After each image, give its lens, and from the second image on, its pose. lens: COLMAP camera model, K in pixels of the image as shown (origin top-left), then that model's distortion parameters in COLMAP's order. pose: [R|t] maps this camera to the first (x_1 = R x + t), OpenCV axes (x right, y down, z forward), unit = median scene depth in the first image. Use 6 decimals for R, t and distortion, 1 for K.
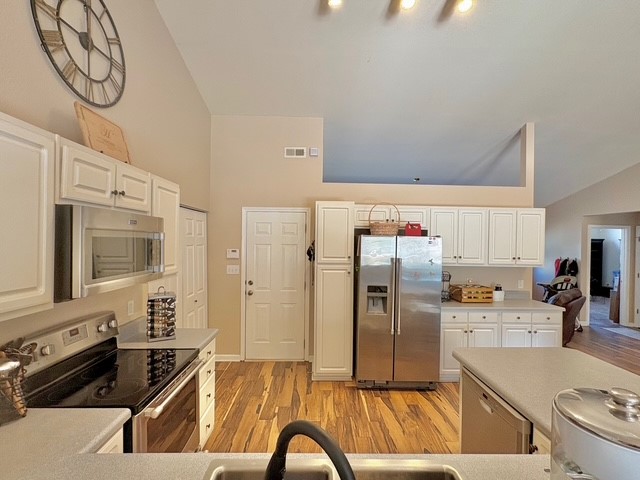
lens RADIAL K [[306.3, 0, 318.4], [0, 306.3, 245.2], [0, 0, 1]] dist [-0.002301, -0.000503]
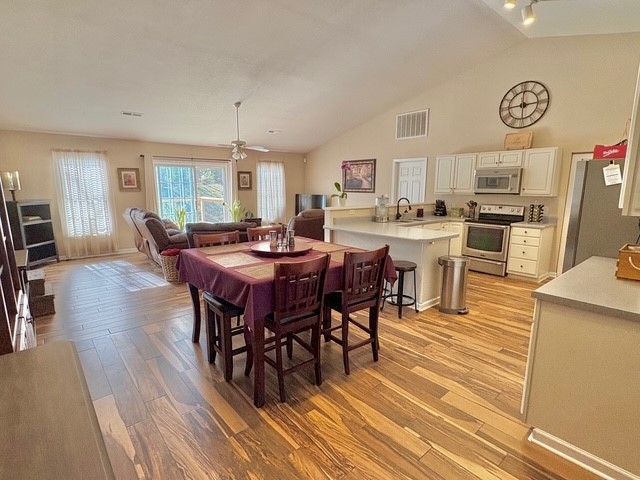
lens RADIAL K [[329.2, 0, 320.3], [0, 329.2, 242.5], [0, 0, 1]] dist [-0.003205, 0.002750]
pose [[-0.764656, 0.091383, -0.637926, 1.247989], [-0.019937, 0.986067, 0.165152, 0.048270], [0.644130, 0.139003, -0.752180, 1.045821]]
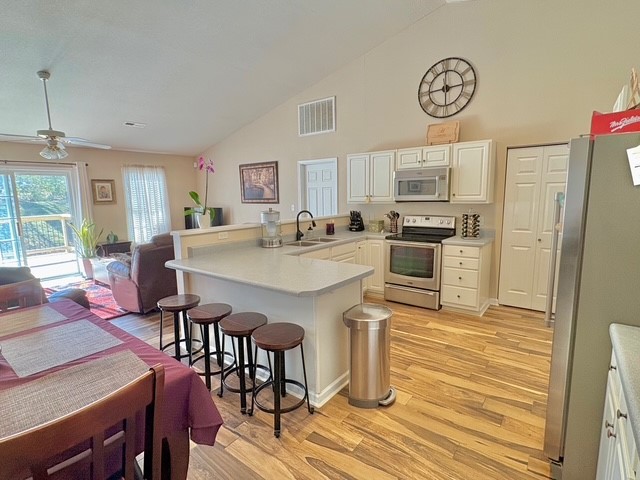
lens RADIAL K [[329.2, 0, 319.8], [0, 329.2, 242.8], [0, 0, 1]] dist [-0.003205, 0.002750]
pose [[-0.619986, 0.111097, -0.776708, 0.814852], [0.004513, 0.990413, 0.138063, 0.043108], [0.784600, 0.082092, -0.614543, 0.855613]]
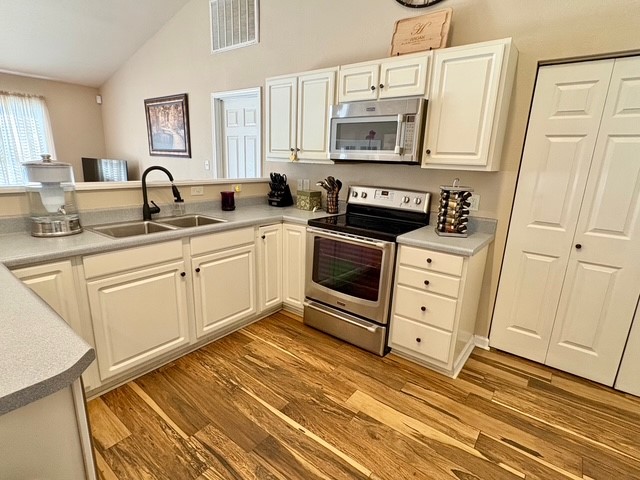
lens RADIAL K [[329.2, 0, 321.3], [0, 329.2, 242.0], [0, 0, 1]] dist [-0.003205, 0.002750]
pose [[-0.618477, 0.157106, -0.769938, 0.290751], [-0.050249, 0.969898, 0.238272, 0.063287], [0.784195, 0.186055, -0.591965, 0.752753]]
